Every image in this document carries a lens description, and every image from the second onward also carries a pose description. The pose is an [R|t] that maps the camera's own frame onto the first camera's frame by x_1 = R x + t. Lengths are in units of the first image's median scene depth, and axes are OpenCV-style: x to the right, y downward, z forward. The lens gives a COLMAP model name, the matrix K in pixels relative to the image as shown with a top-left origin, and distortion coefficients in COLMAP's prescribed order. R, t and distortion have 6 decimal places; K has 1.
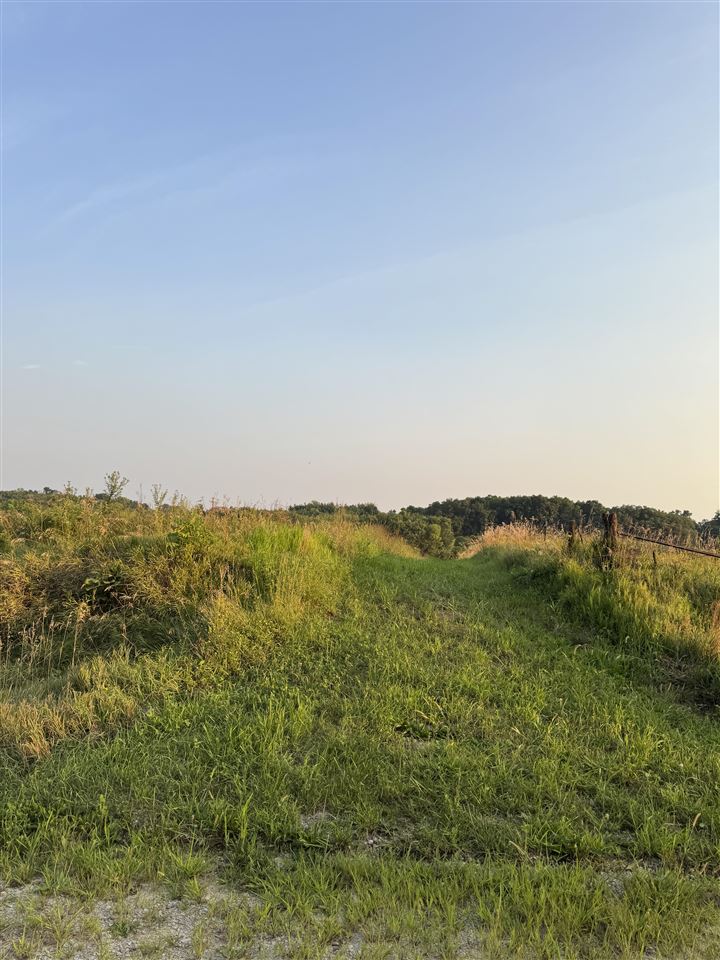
lens RADIAL K [[670.8, 0, 358.8], [0, 670.8, 476.7], [0, 0, 1]] dist [0.050830, 0.000268]
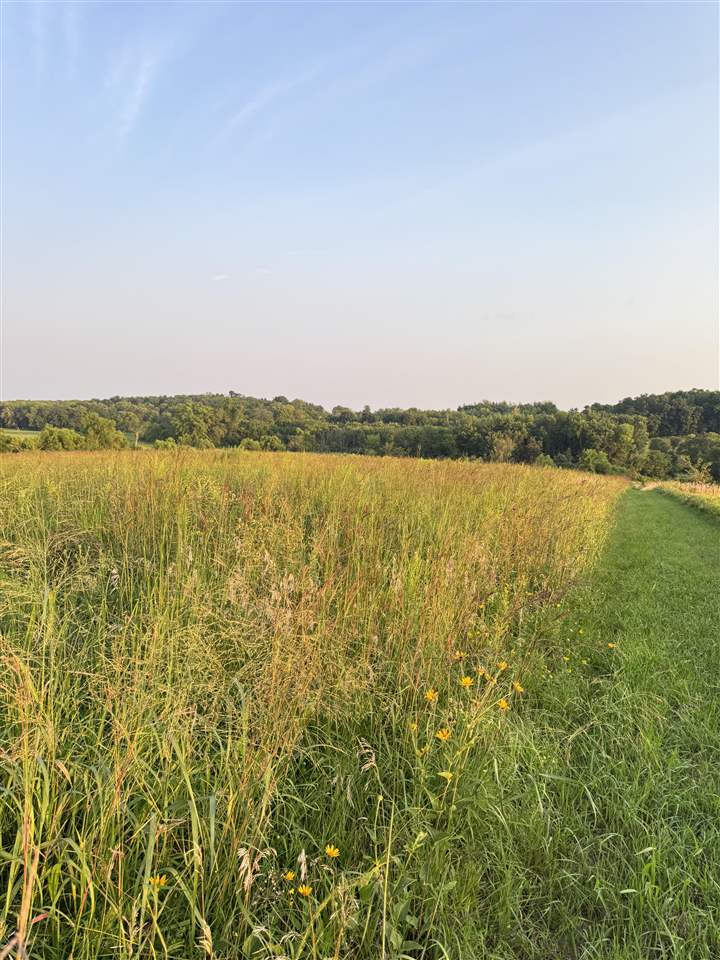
lens RADIAL K [[664.1, 0, 354.9], [0, 664.1, 478.1], [0, 0, 1]] dist [0.073143, -0.005180]
pose [[0.965619, 0.013943, -0.259587, 0.001919], [0.025214, 0.988830, 0.146902, 0.002979], [0.258736, -0.148397, 0.954481, 0.057456]]
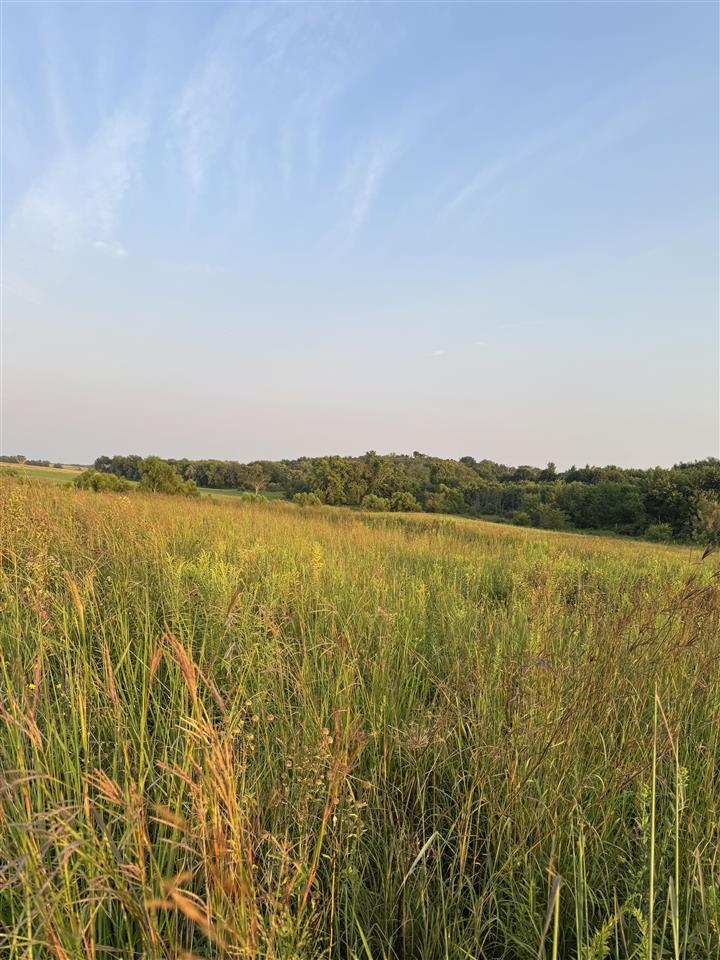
lens RADIAL K [[664.1, 0, 356.7], [0, 664.1, 475.2], [0, 0, 1]] dist [0.073143, -0.005180]
pose [[0.839899, -0.004356, -0.542725, 0.012393], [0.028434, 0.998948, 0.035986, 0.022919], [0.541997, -0.045656, 0.839139, 0.207158]]
